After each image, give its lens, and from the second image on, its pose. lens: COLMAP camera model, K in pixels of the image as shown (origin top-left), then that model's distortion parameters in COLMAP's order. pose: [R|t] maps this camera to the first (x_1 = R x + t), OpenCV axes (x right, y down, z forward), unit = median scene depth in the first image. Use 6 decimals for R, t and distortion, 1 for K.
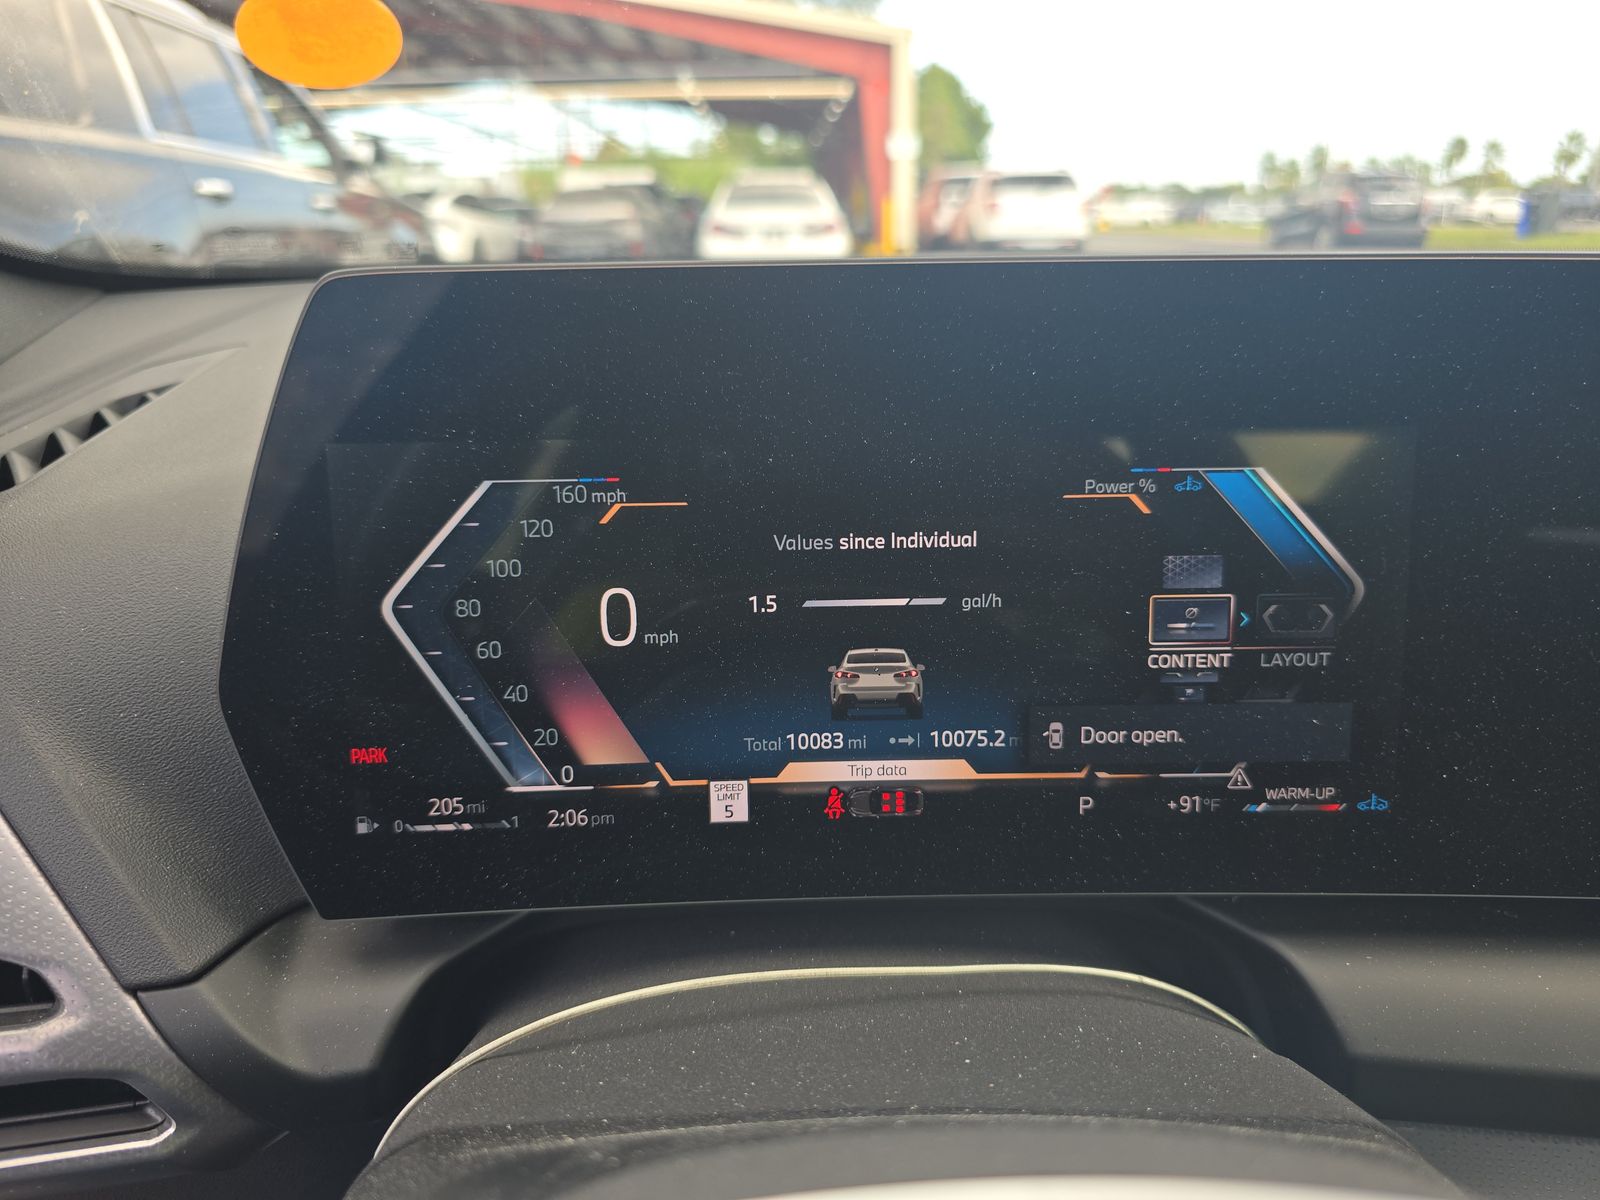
lens RADIAL K [[1098.9, 0, 800.0], [0, 1098.9, 600.0], [0, 0, 1]] dist [0.004761, -0.022914]
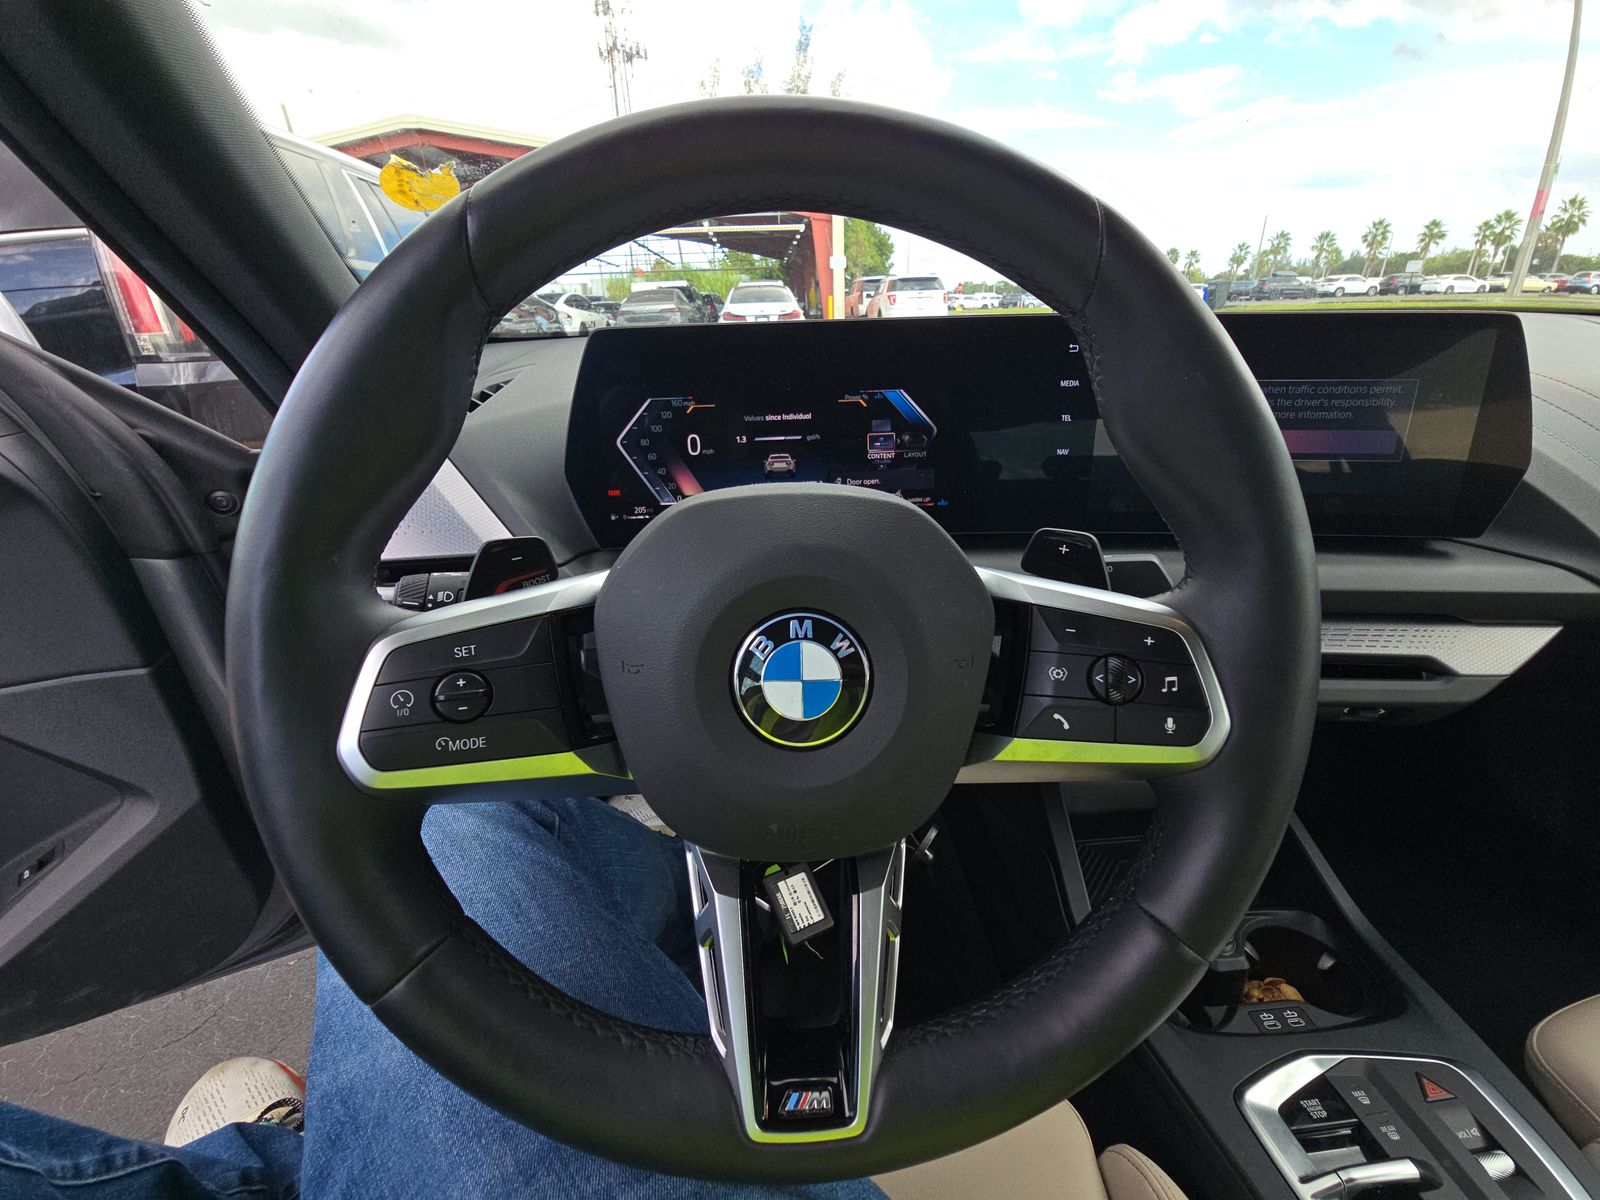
lens RADIAL K [[636.3, 0, 804.4], [0, 636.3, 599.4], [0, 0, 1]] dist [0.008681, -0.007637]
pose [[0.999130, -0.030653, 0.028266, 0.076405], [0.027841, 0.995085, 0.095030, 0.278291], [-0.031040, -0.094160, 0.995073, -0.796453]]
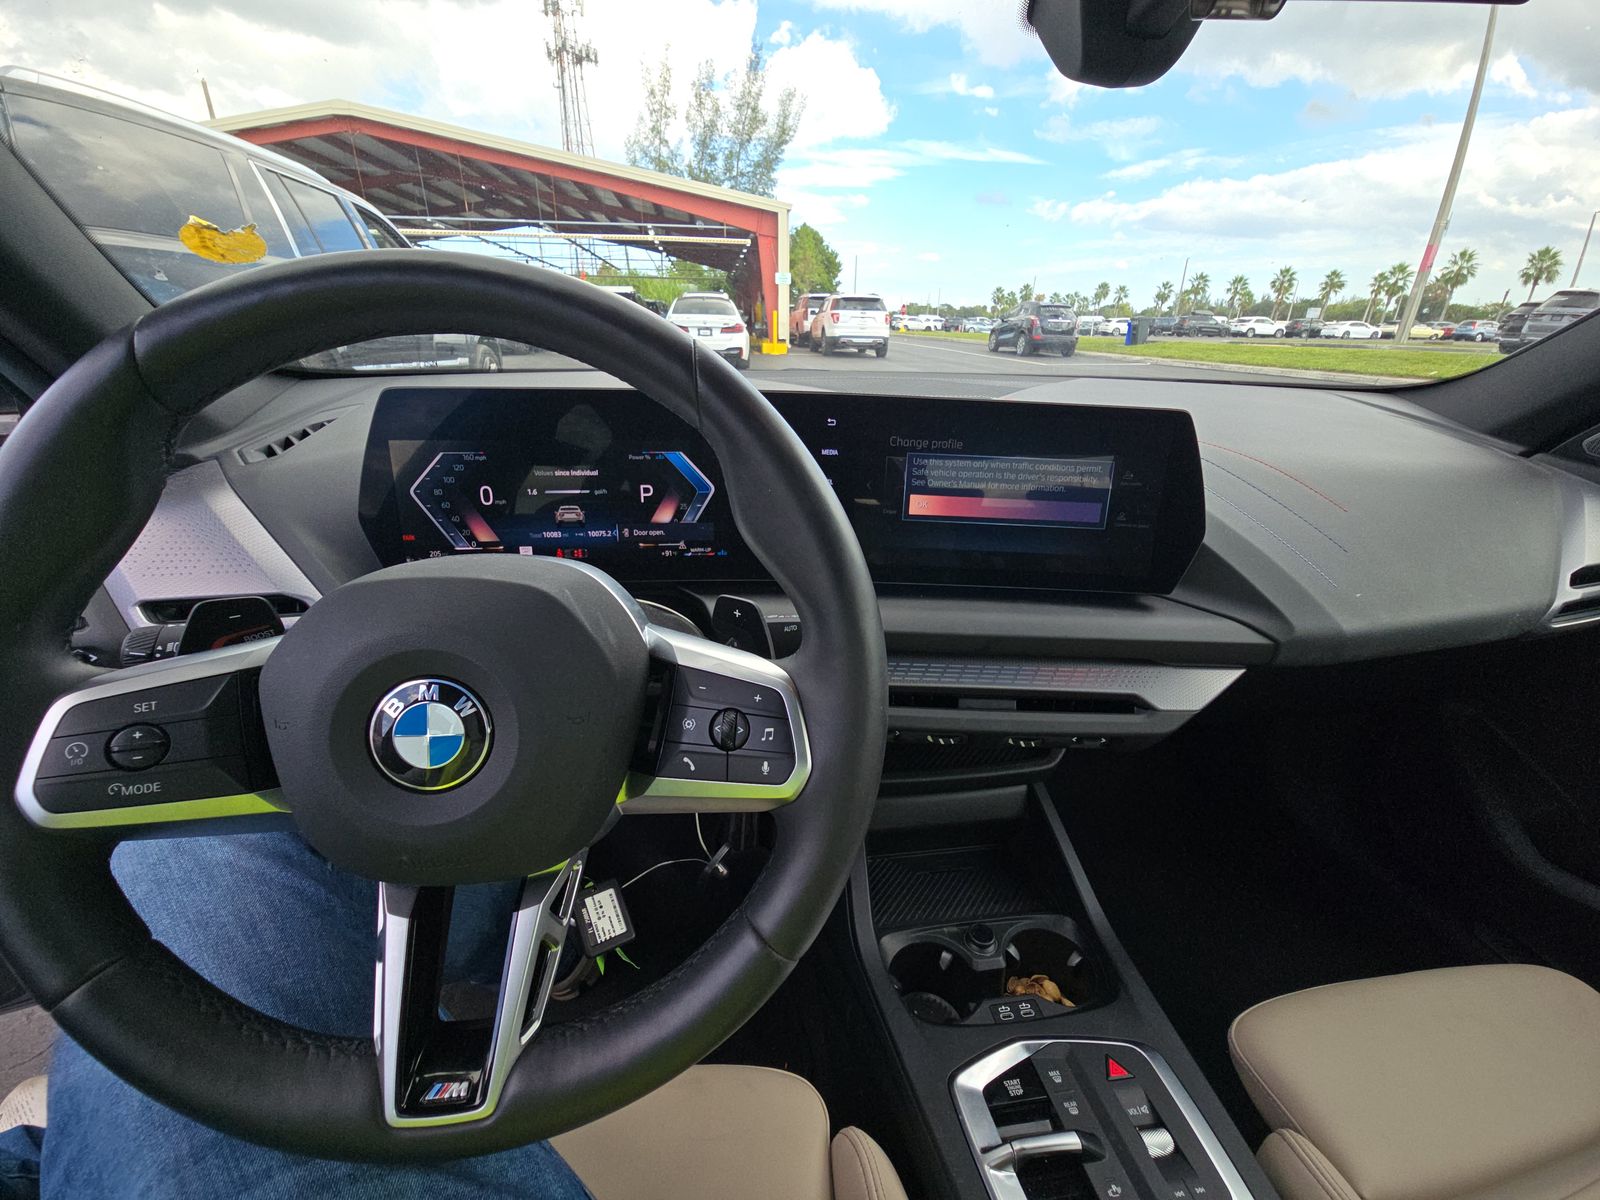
lens RADIAL K [[633.8, 0, 800.0], [0, 633.8, 600.0], [0, 0, 1]] dist [0.002586, 0.000112]
pose [[0.993682, -0.012454, 0.111539, 0.546586], [0.003381, 0.996695, 0.081169, 0.174668], [-0.112181, -0.080279, 0.990440, -1.008433]]
